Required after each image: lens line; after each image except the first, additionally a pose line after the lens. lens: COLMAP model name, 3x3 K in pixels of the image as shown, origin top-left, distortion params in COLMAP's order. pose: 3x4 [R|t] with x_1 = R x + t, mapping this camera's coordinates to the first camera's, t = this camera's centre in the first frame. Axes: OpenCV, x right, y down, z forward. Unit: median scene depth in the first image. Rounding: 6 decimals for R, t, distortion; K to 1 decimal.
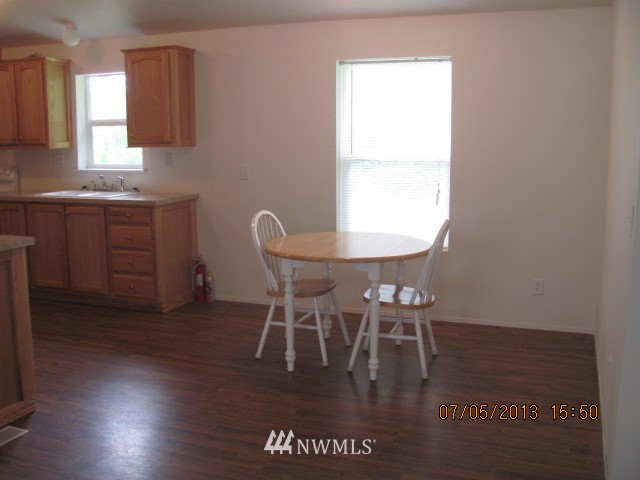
lens RADIAL K [[681.3, 0, 320.0], [0, 681.3, 240.0], [0, 0, 1]] dist [-0.097272, 0.005594]
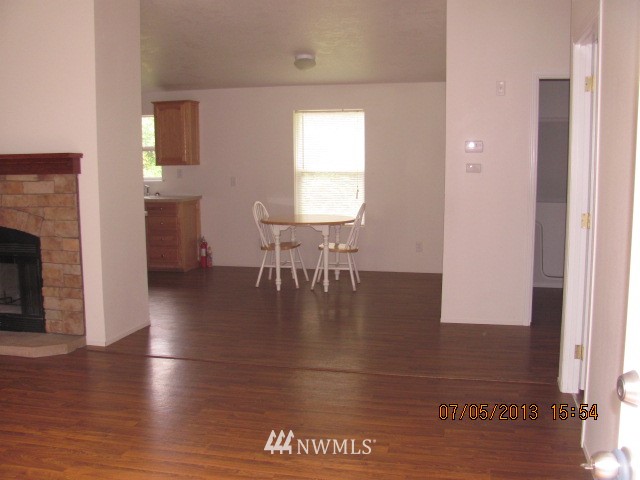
lens RADIAL K [[681.3, 0, 320.0], [0, 681.3, 240.0], [0, 0, 1]] dist [-0.097272, 0.005594]
pose [[0.991654, -0.022567, 0.126935, -0.124598], [0.026403, 0.999242, -0.028617, 0.091329], [-0.126193, 0.031730, 0.991498, -0.603208]]
